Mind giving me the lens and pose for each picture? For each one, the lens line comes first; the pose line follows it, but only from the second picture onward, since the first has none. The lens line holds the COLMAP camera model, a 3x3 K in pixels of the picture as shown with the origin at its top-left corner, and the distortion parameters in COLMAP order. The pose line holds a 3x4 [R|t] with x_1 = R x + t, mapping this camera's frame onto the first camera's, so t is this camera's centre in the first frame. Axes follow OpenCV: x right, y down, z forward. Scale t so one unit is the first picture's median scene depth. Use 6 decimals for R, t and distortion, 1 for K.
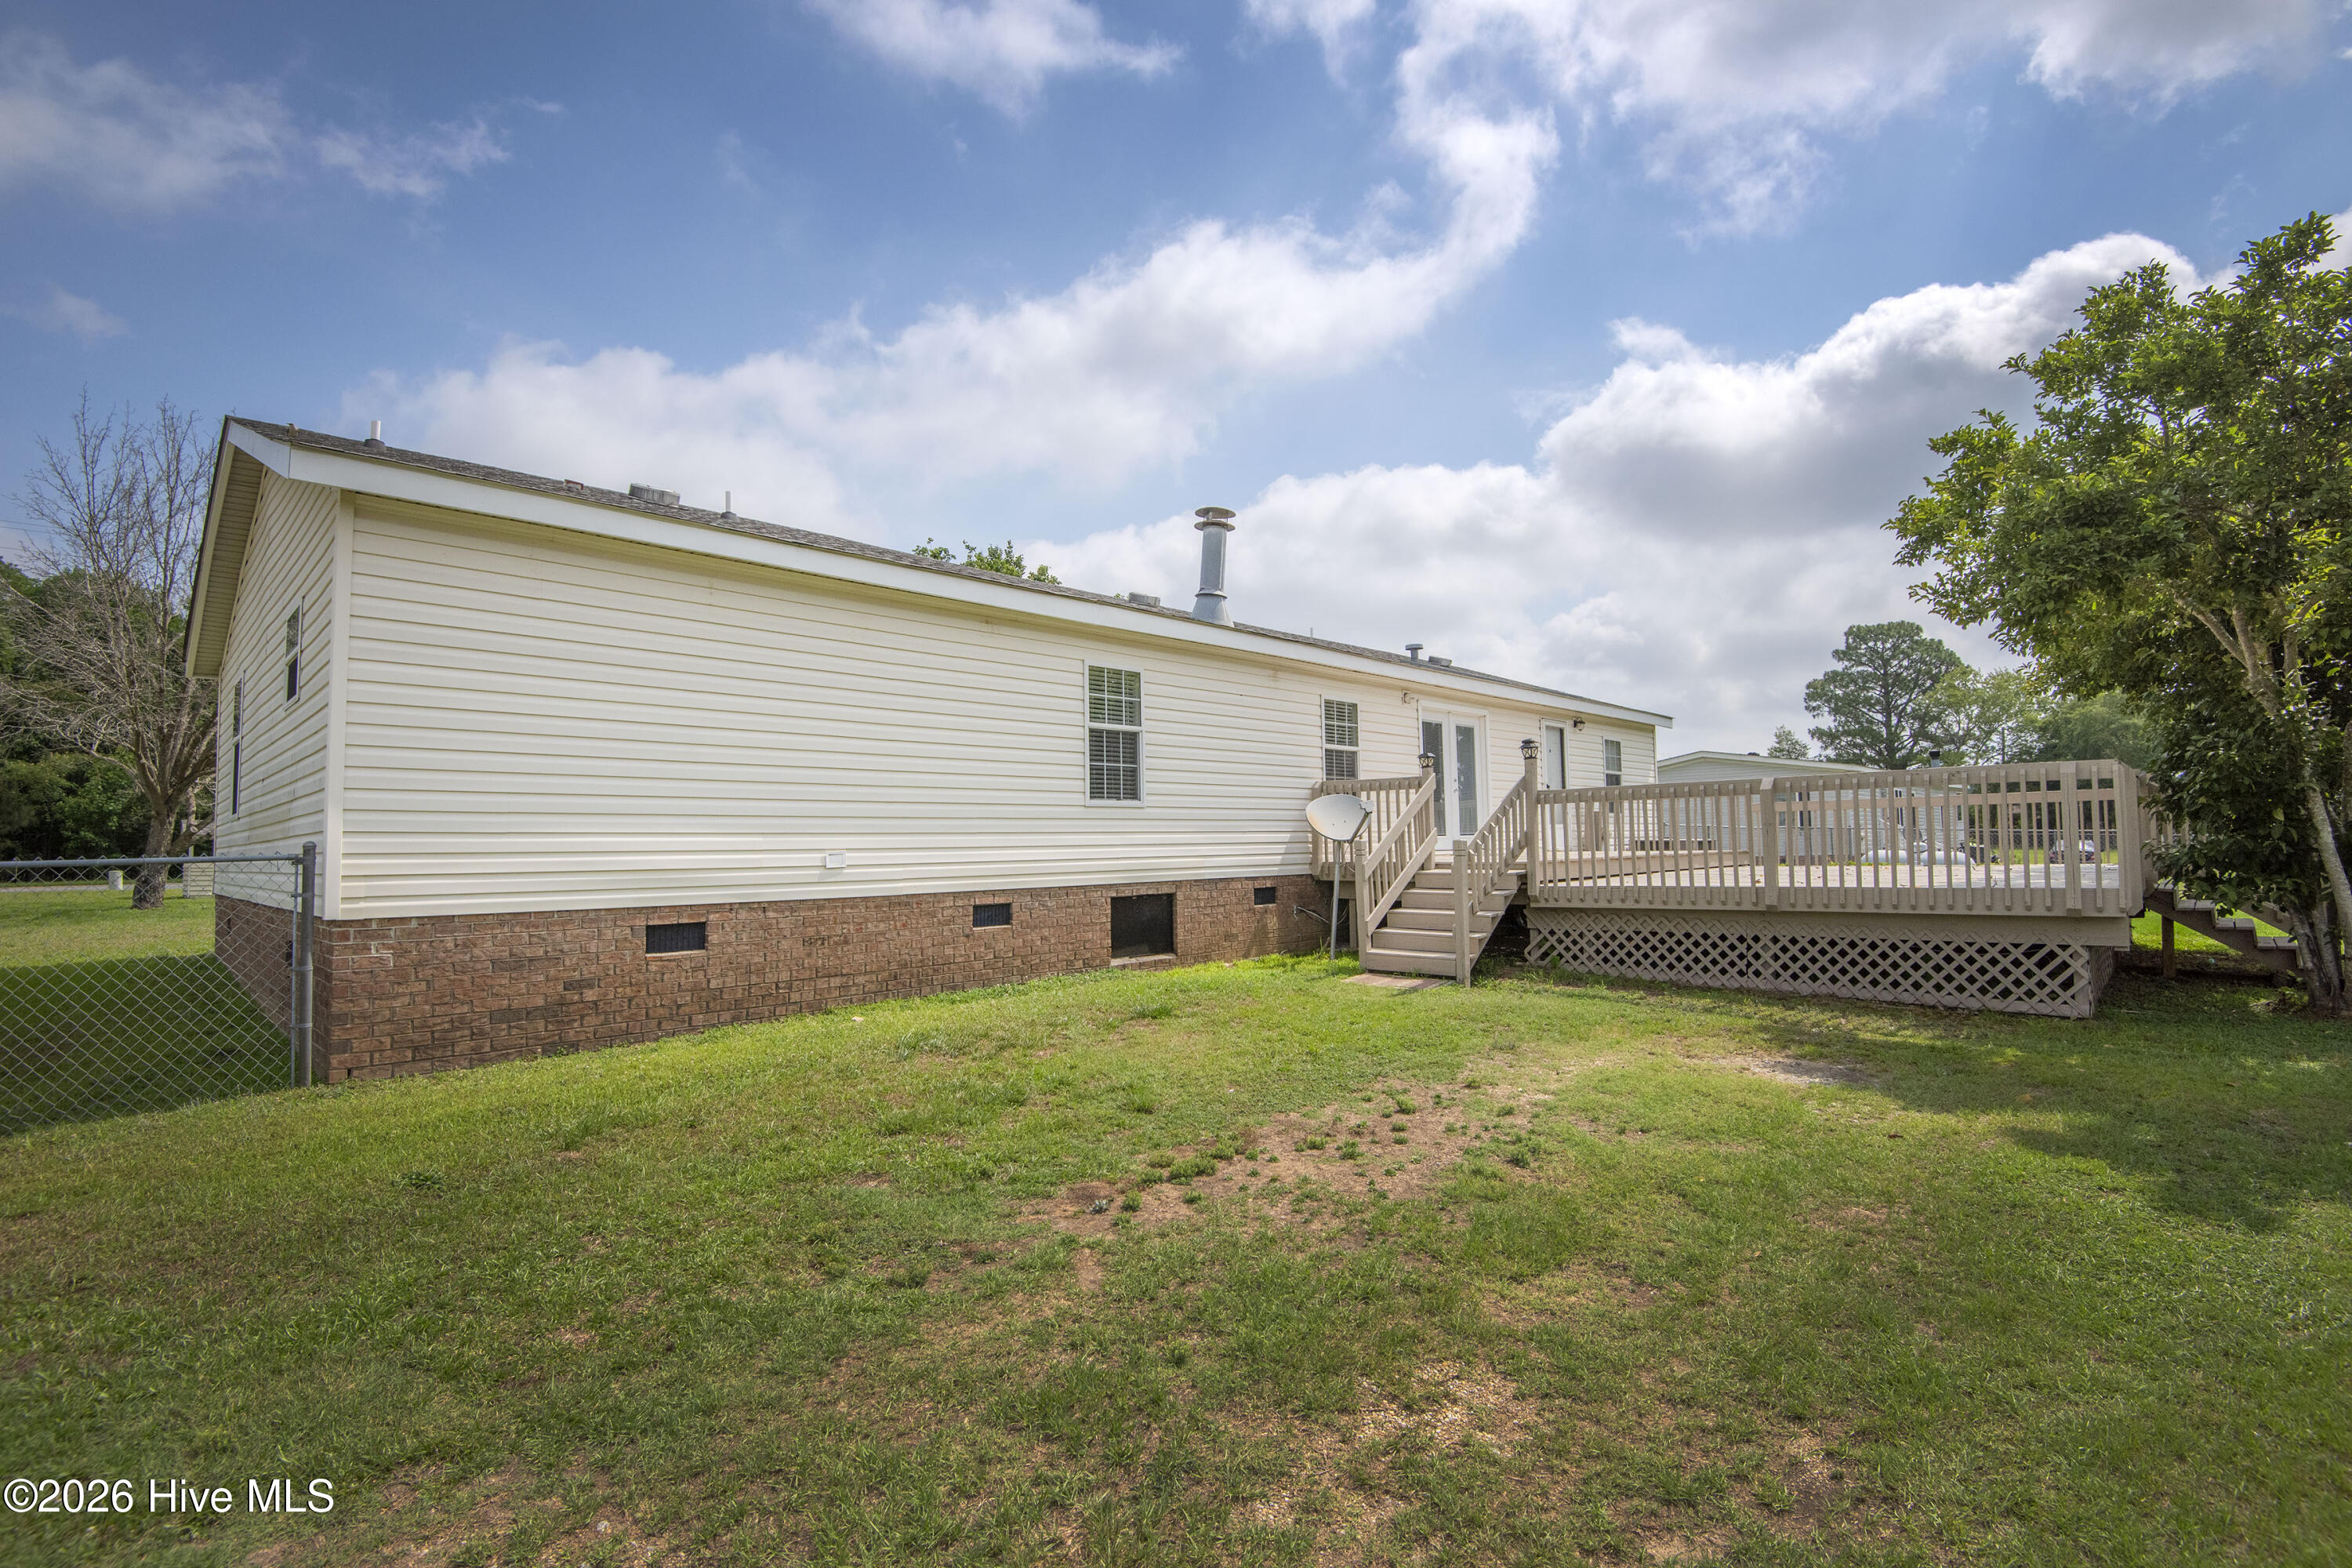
lens RADIAL K [[1100.3, 0, 1173.8], [0, 1100.3, 789.5], [0, 0, 1]] dist [-0.000353, -0.024443]
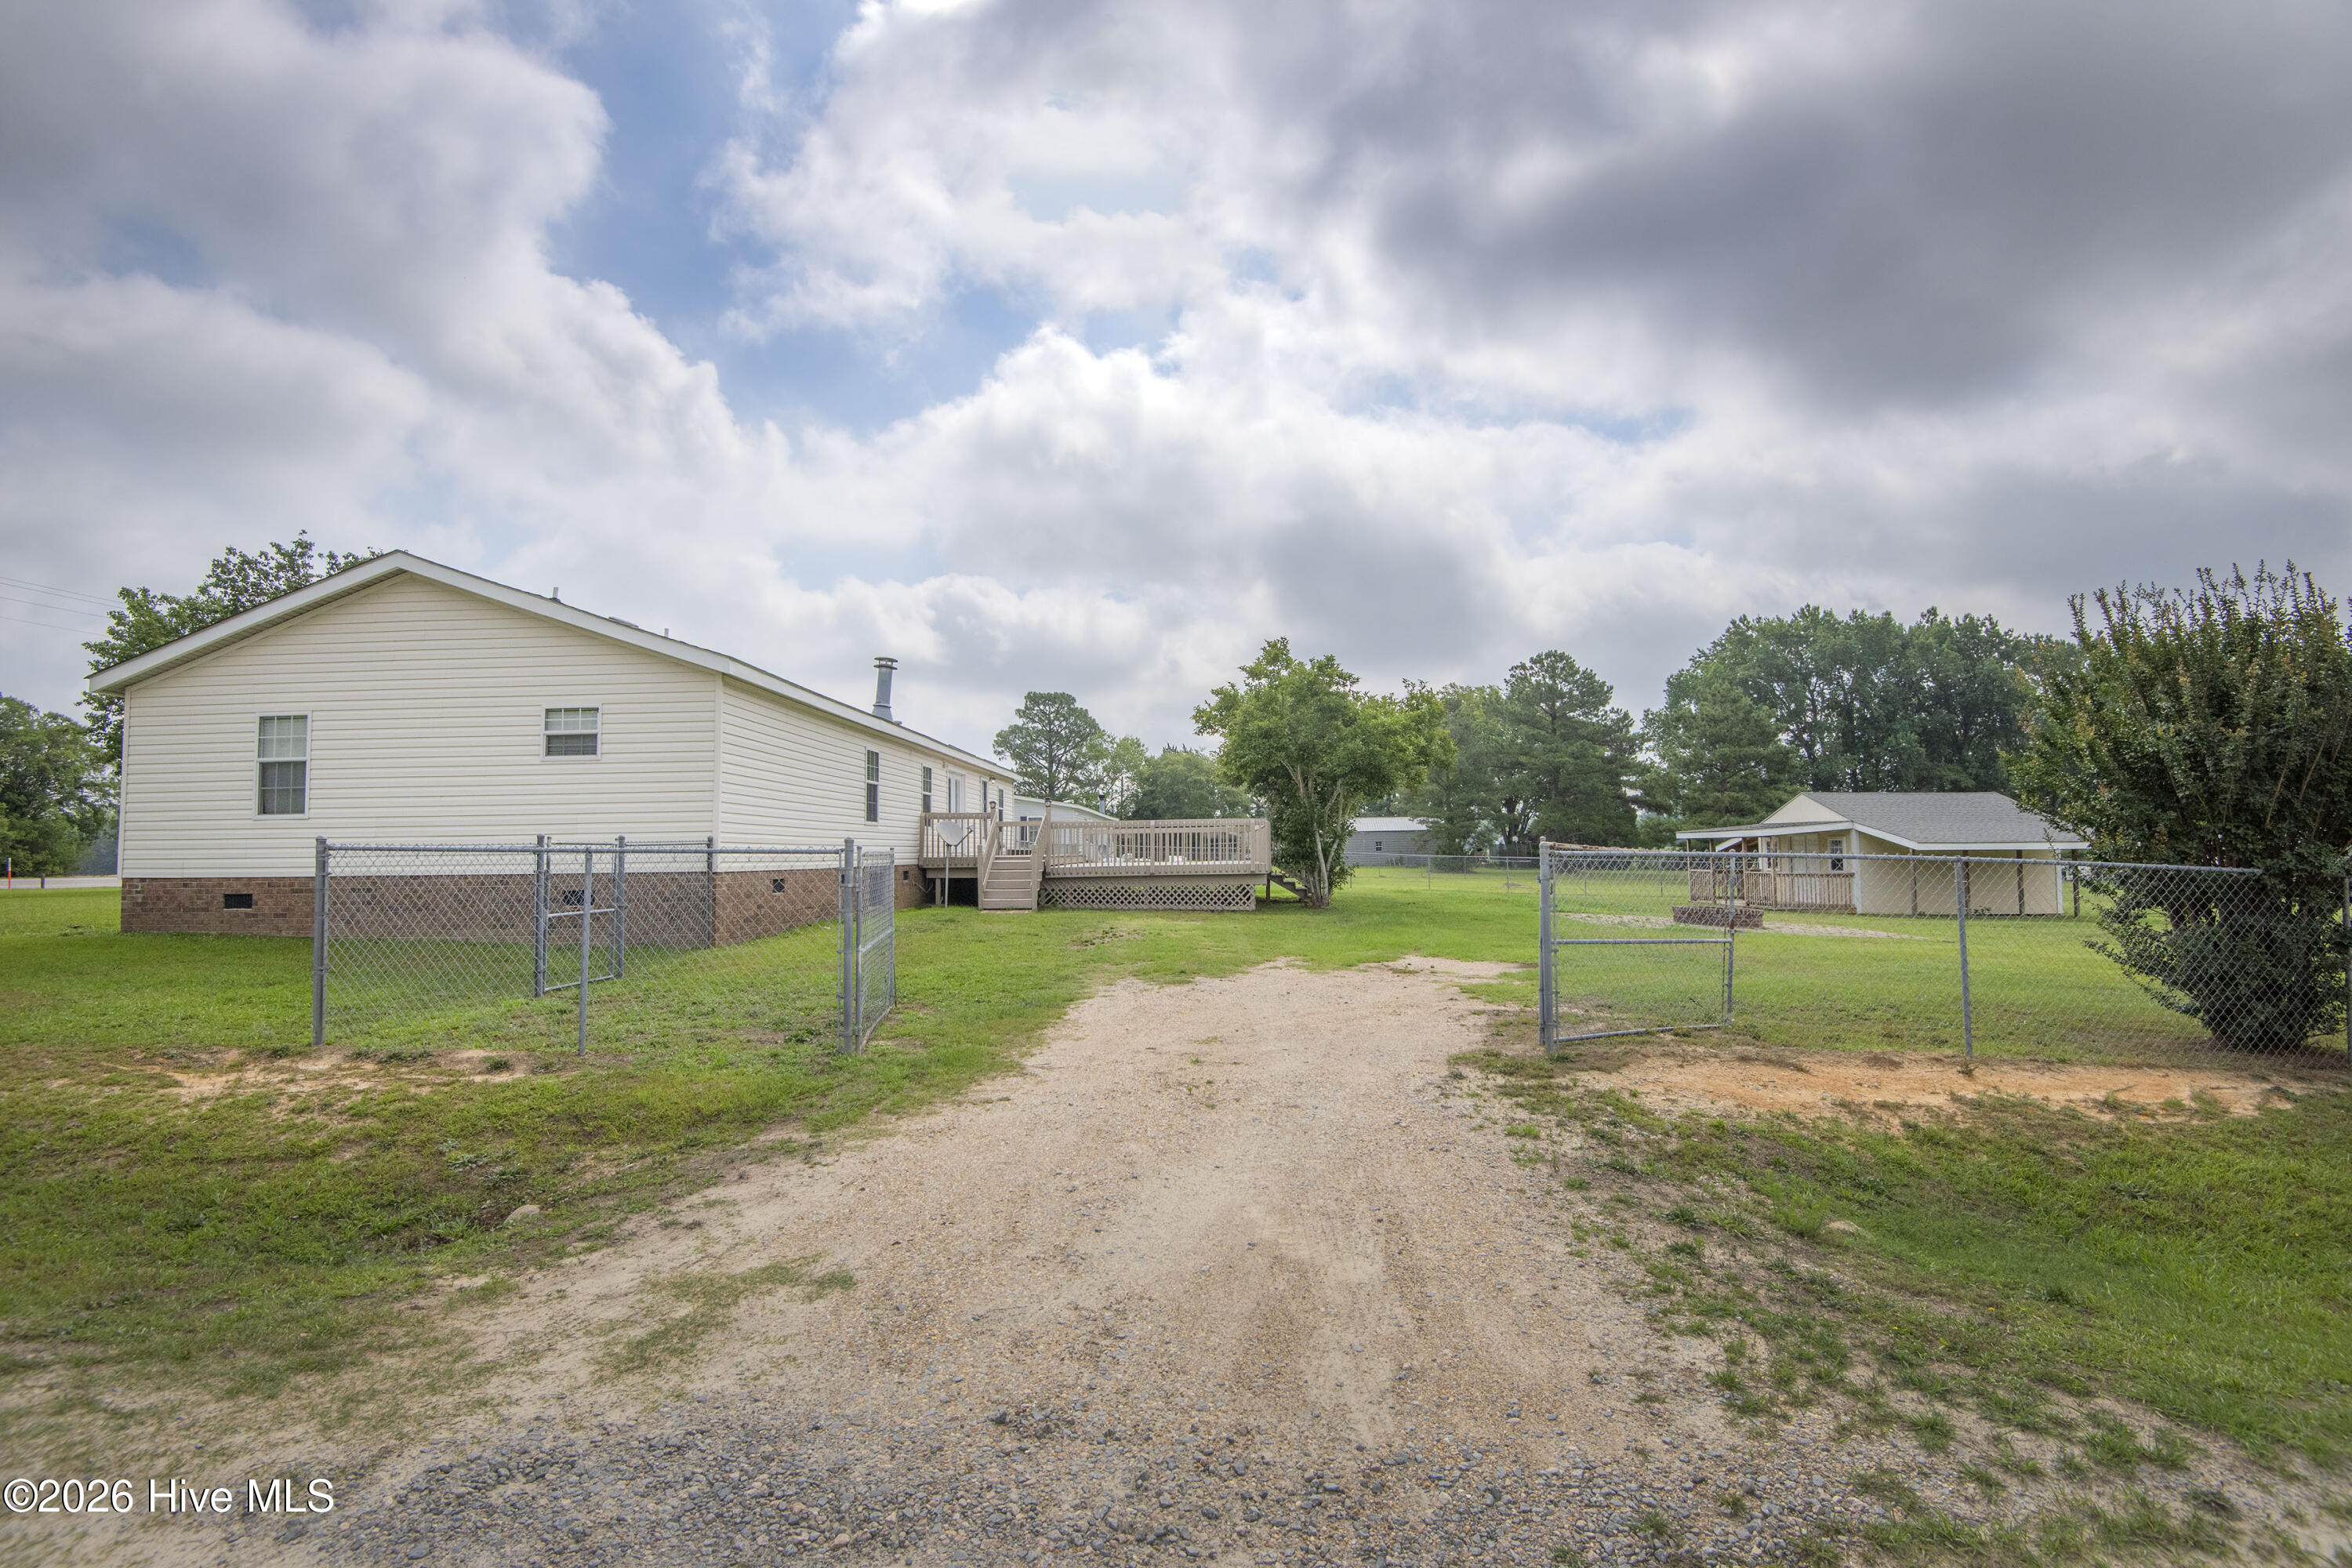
lens RADIAL K [[1100.3, 0, 1173.8], [0, 1100.3, 789.5], [0, 0, 1]] dist [-0.000353, -0.024443]
pose [[0.748666, 0.046407, 0.661321, -0.125098], [-0.035602, 0.998922, -0.029794, -0.000979], [-0.661991, -0.001239, 0.749511, -0.102221]]
